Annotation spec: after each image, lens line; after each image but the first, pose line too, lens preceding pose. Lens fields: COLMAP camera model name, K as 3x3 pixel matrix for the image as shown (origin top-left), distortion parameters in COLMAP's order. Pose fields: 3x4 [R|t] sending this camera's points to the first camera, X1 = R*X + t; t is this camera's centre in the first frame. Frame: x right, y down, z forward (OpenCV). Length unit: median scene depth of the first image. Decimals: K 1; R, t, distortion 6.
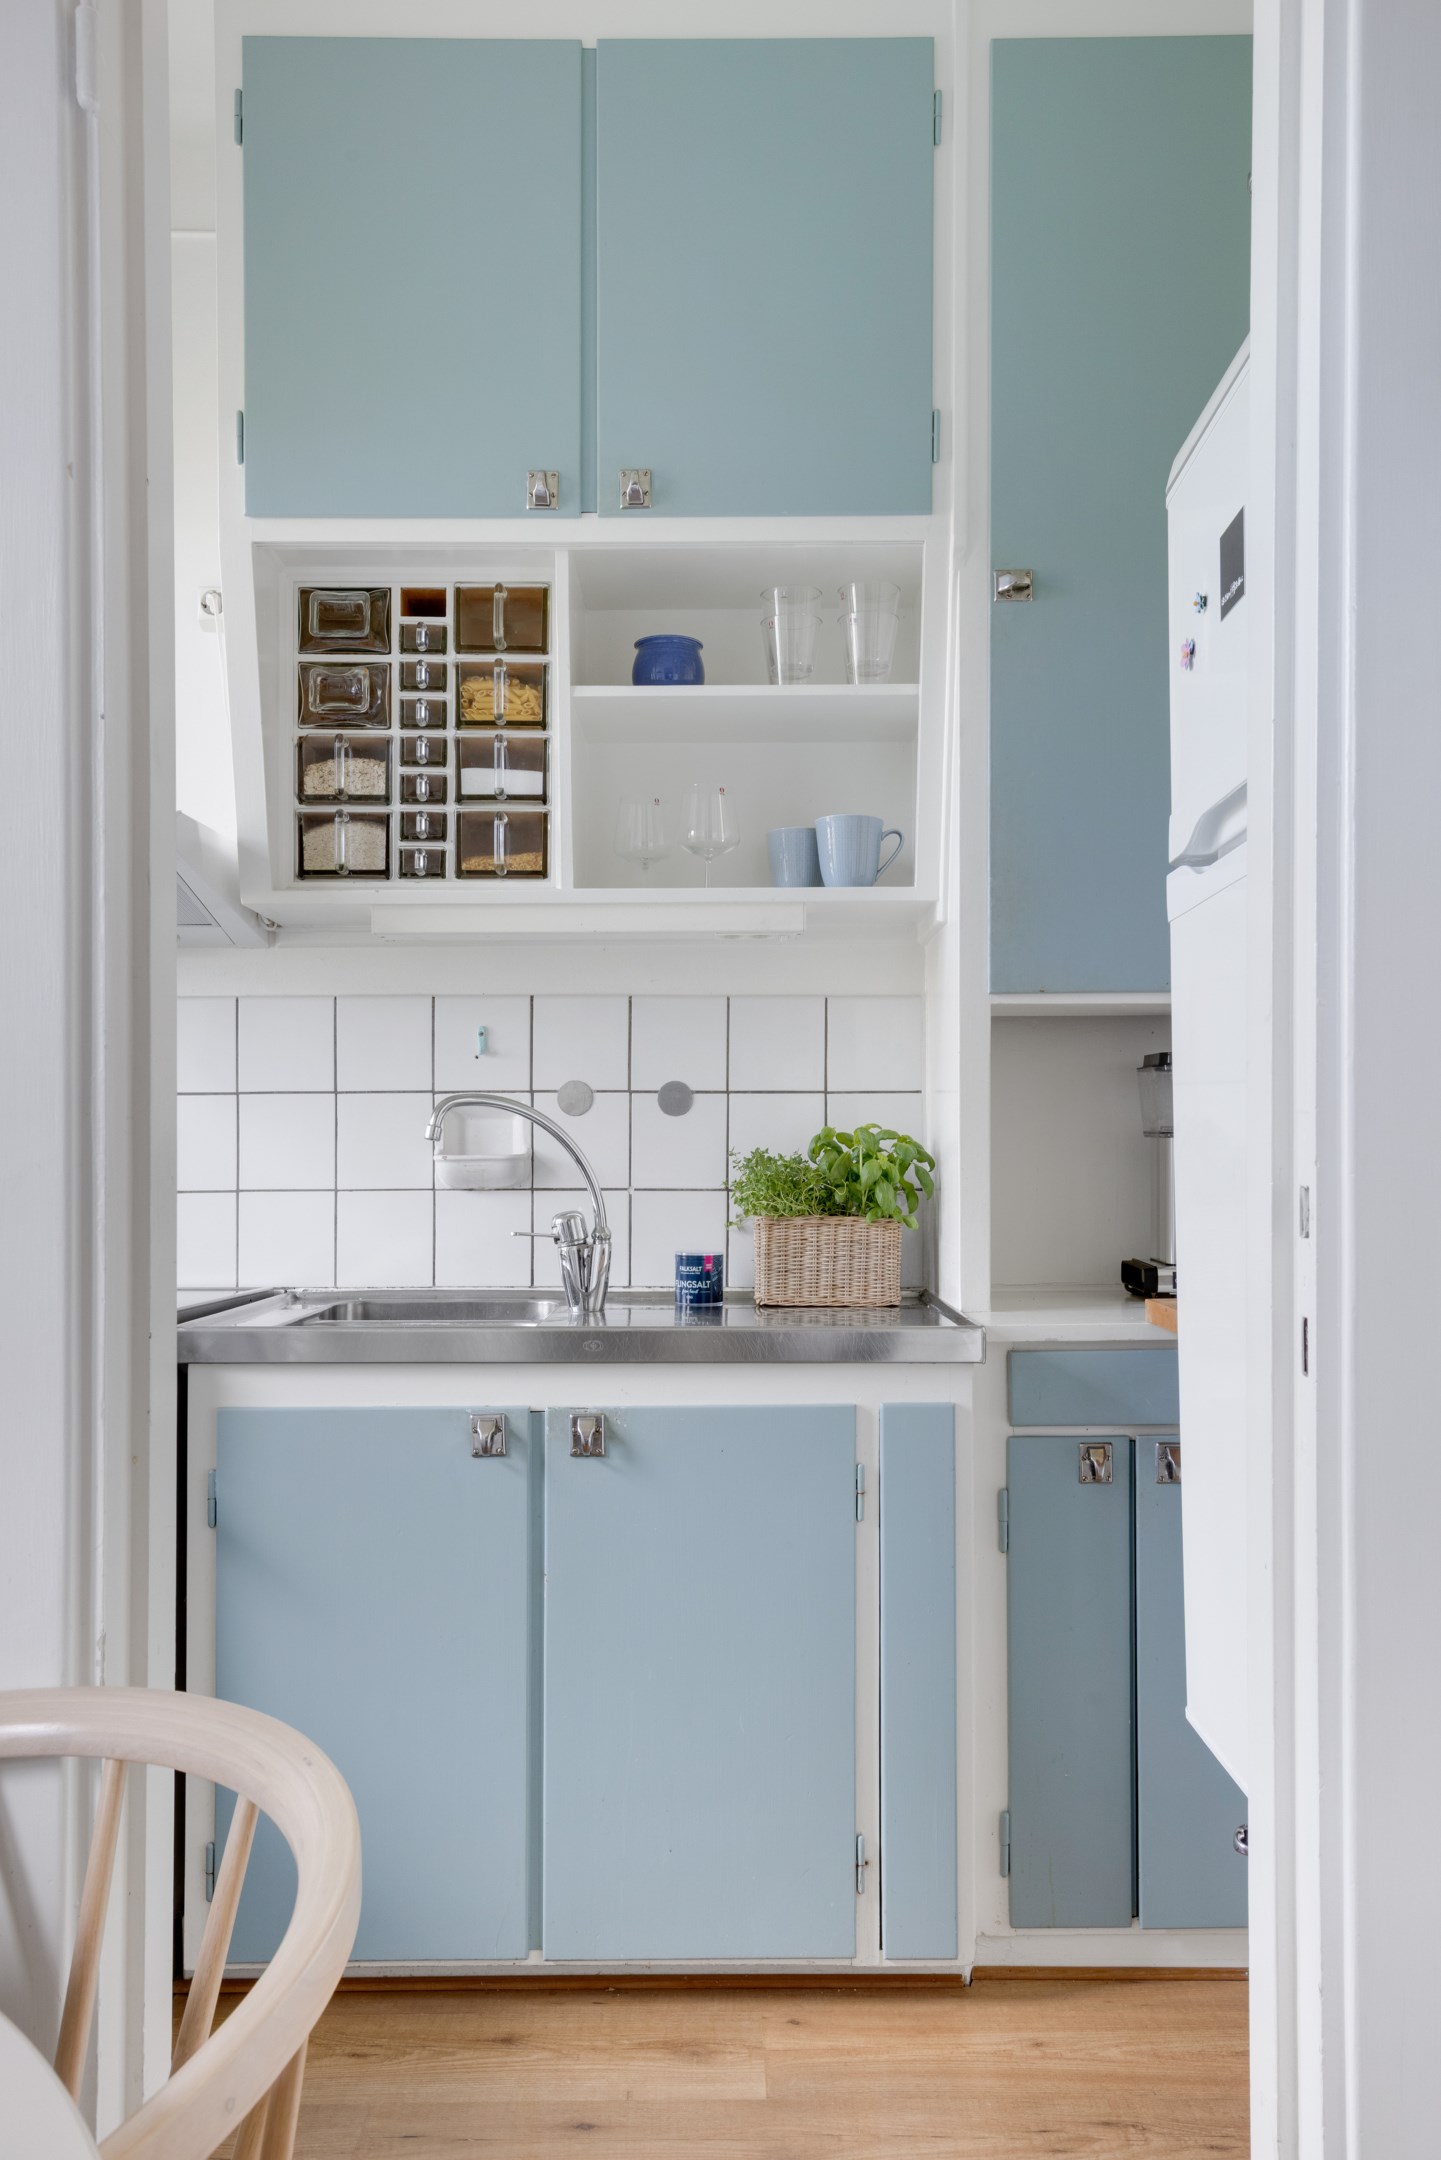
lens RADIAL K [[1651.7, 0, 638.8], [0, 1651.7, 1167.9], [0, 0, 1]] dist [-0.006453, 0.012209]
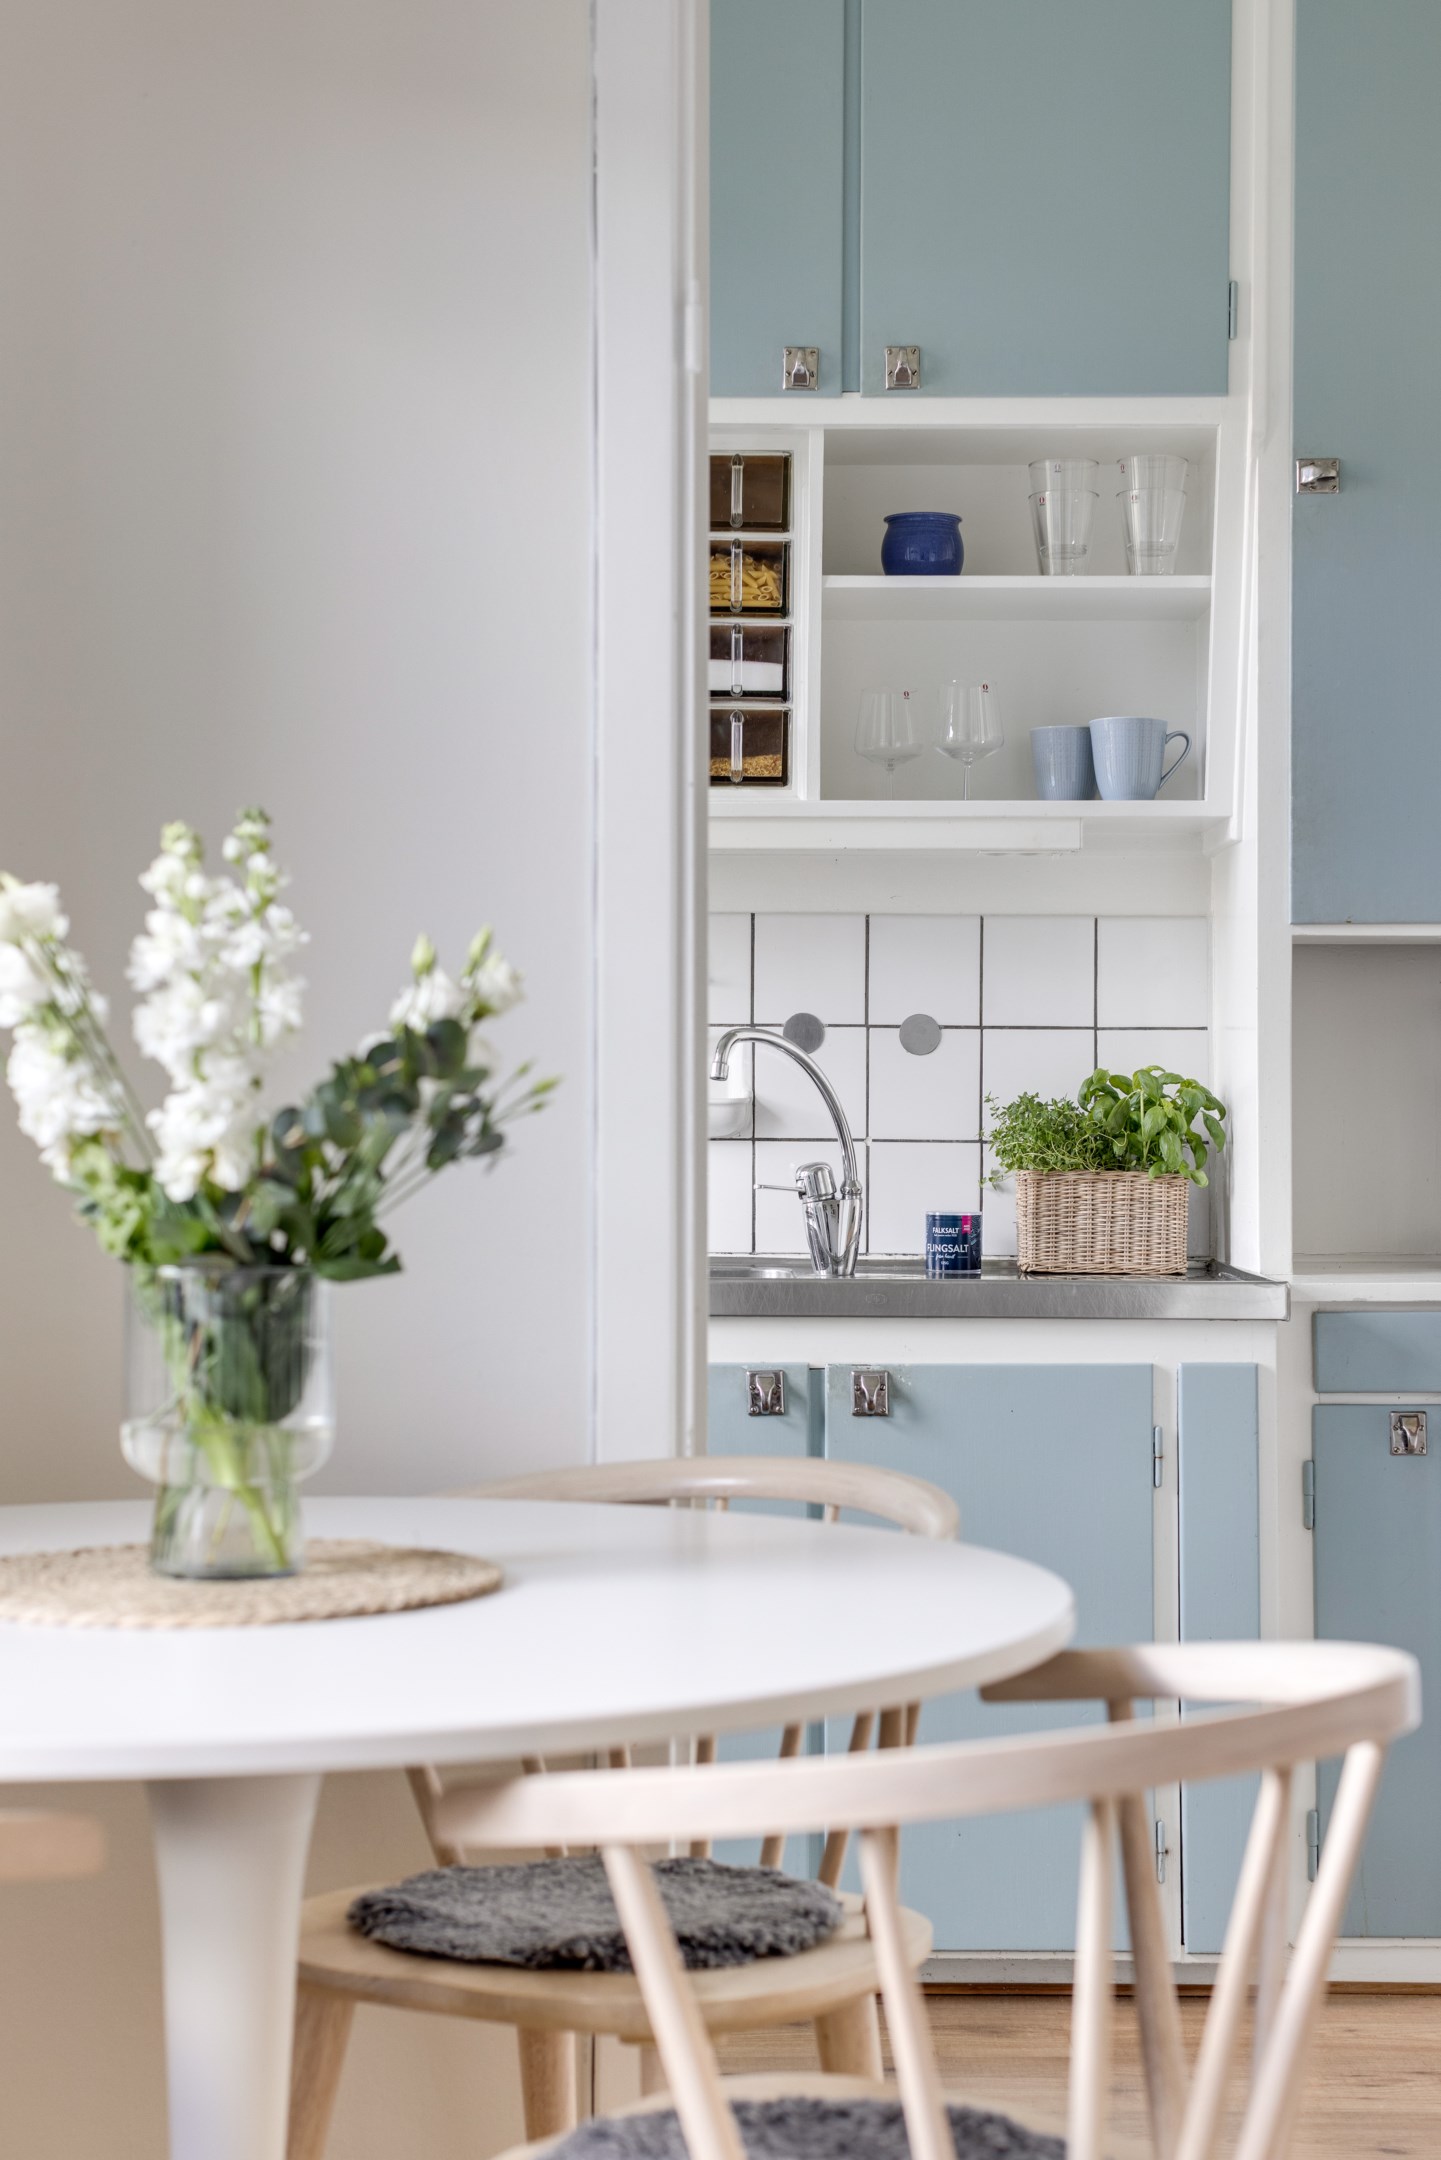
lens RADIAL K [[3261.7, 0, 621.2], [0, 3261.7, 1046.6], [0, 0, 1]] dist [0.076009, 0.000000]
pose [[0.999771, 0.005104, 0.020760, -0.181503], [-0.004496, 0.999564, -0.029196, 0.015414], [-0.020900, 0.029096, 0.999358, -0.743532]]
